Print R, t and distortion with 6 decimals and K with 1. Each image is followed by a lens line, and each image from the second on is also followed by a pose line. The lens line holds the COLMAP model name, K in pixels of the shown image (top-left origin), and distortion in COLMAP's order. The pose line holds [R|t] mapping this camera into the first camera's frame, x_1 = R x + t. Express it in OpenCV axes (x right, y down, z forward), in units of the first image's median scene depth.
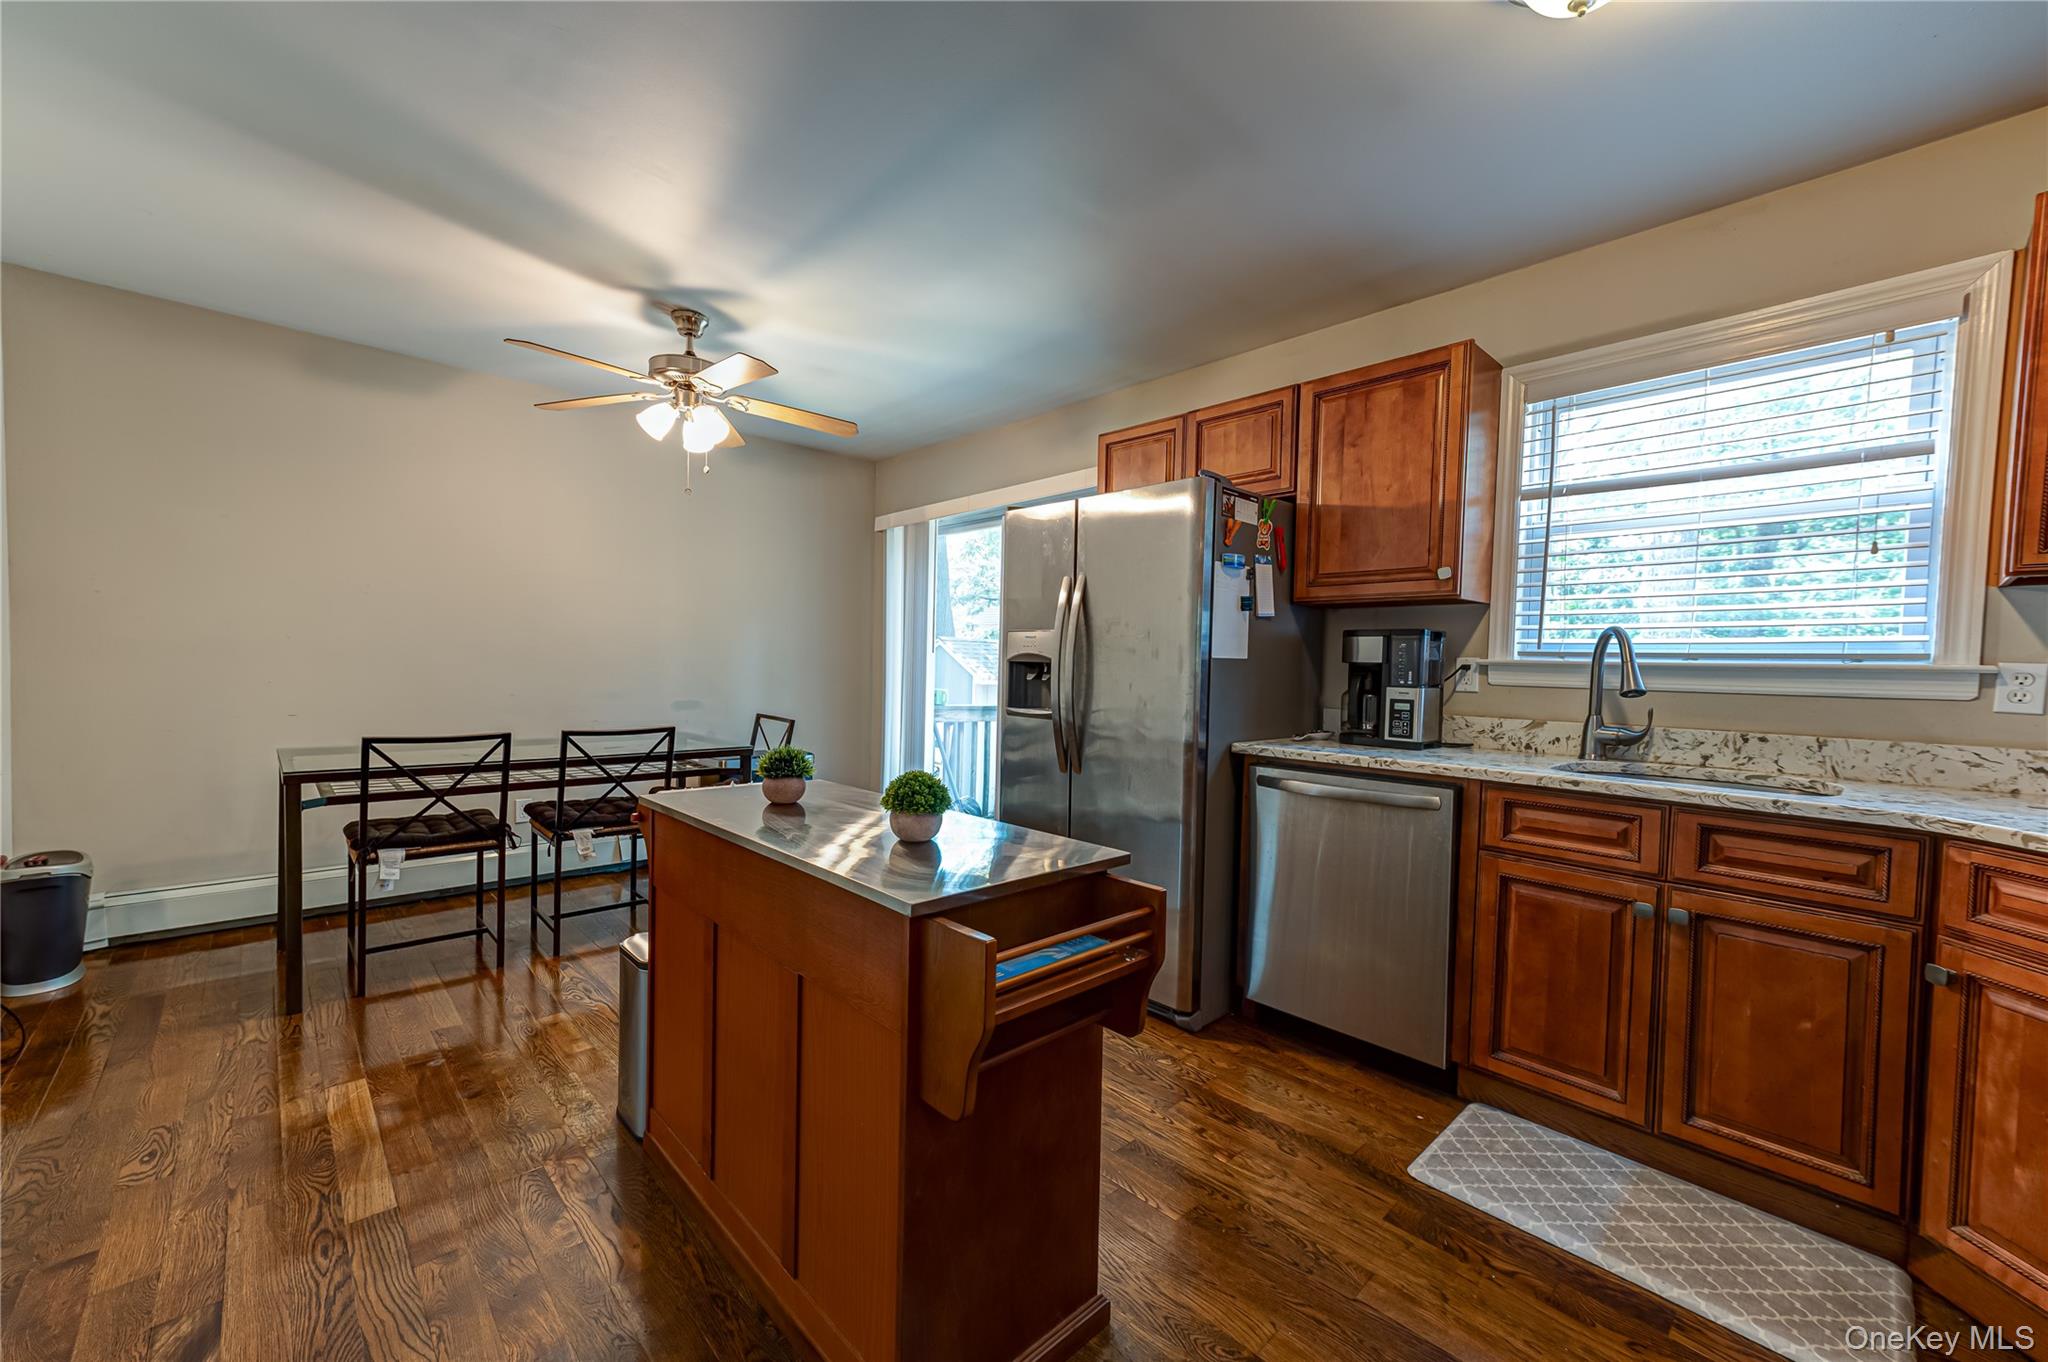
lens RADIAL K [[808.0, 0, 1024.1], [0, 808.0, 678.0], [0, 0, 1]] dist [-0.008875, 0.000156]
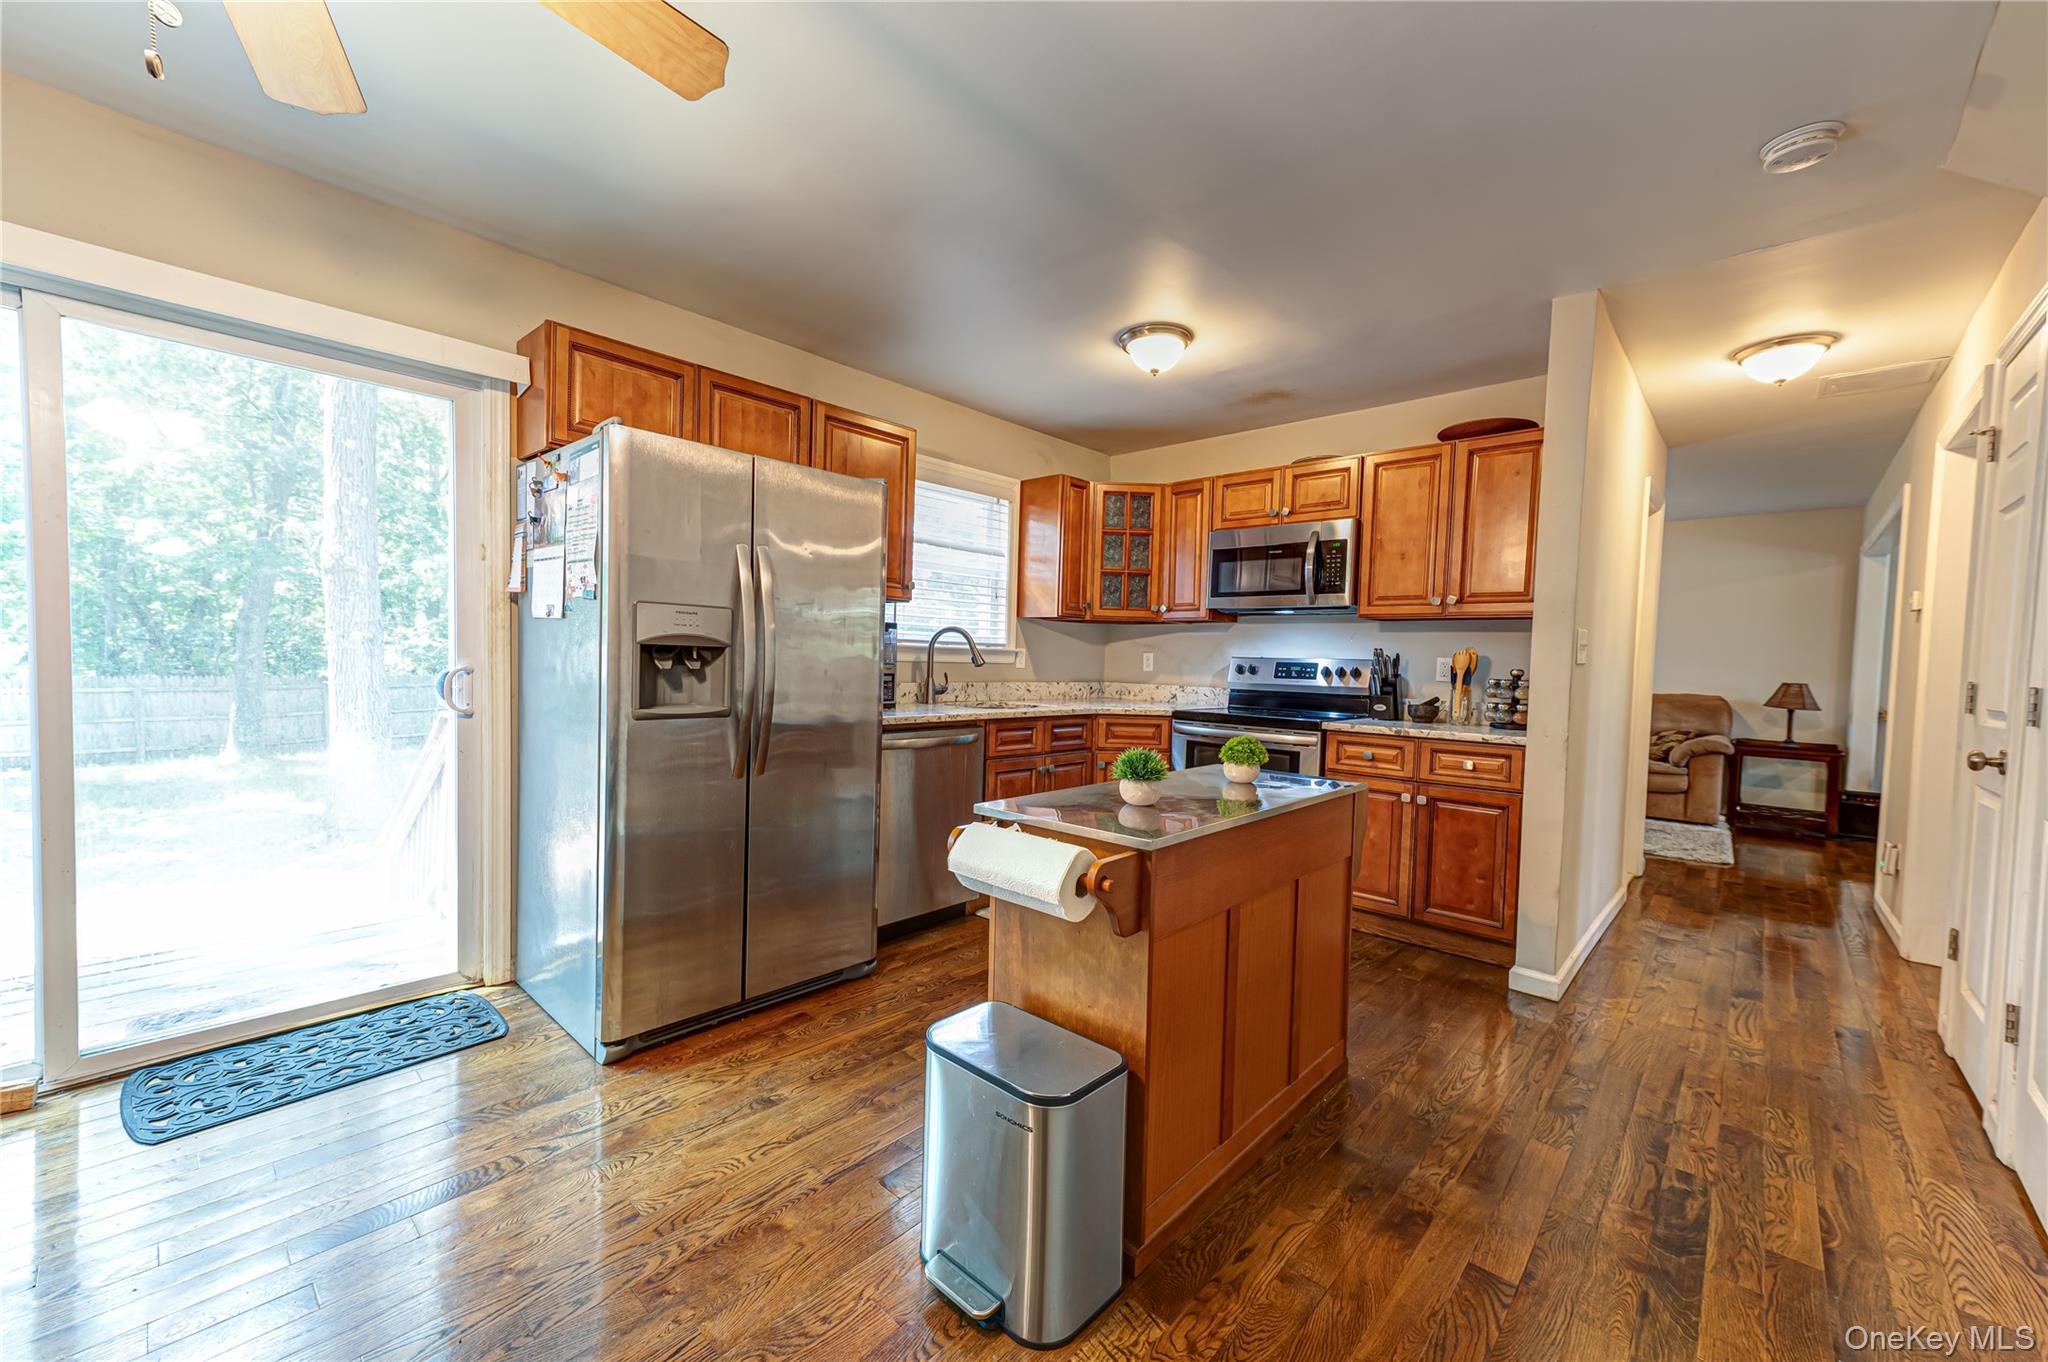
lens RADIAL K [[771.1, 0, 984.2], [0, 771.1, 671.8], [0, 0, 1]] dist [0.001096, 0.000071]
pose [[-0.036072, -0.048901, 0.998152, -1.194999], [-0.019353, 0.998649, 0.048226, -0.058773], [-0.999162, -0.017578, -0.036969, 1.223470]]
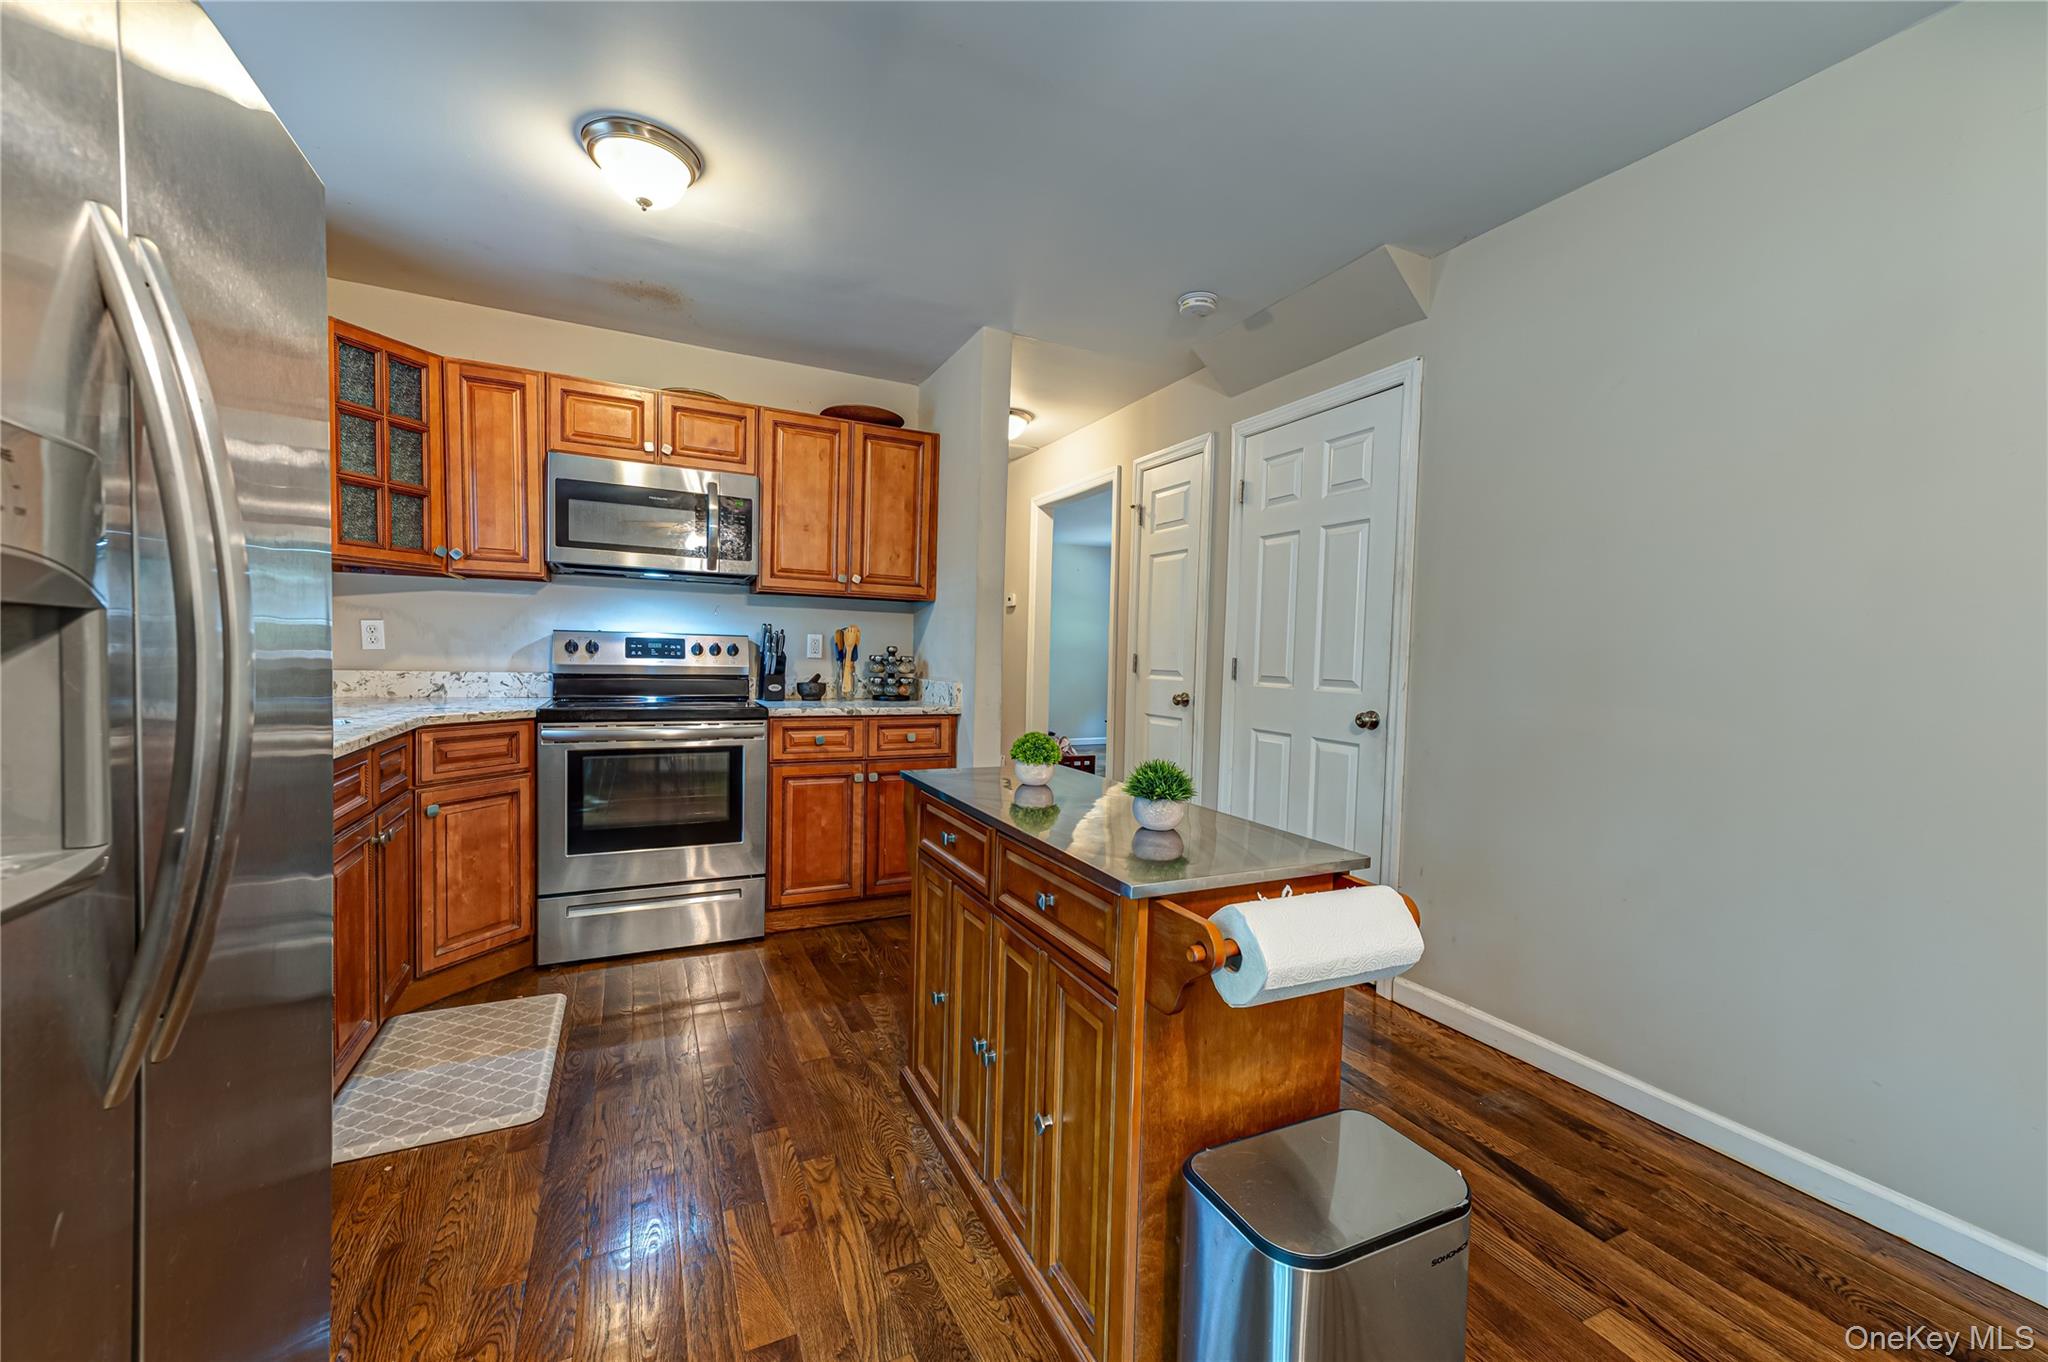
lens RADIAL K [[803.7, 0, 1011.7], [0, 803.7, 680.2], [0, 0, 1]] dist [-0.007607, -0.000046]
pose [[-0.952444, -0.064208, 0.297873, -0.378722], [-0.050970, 0.997345, 0.052009, -0.037459], [-0.300421, 0.034353, -0.953188, 1.780867]]
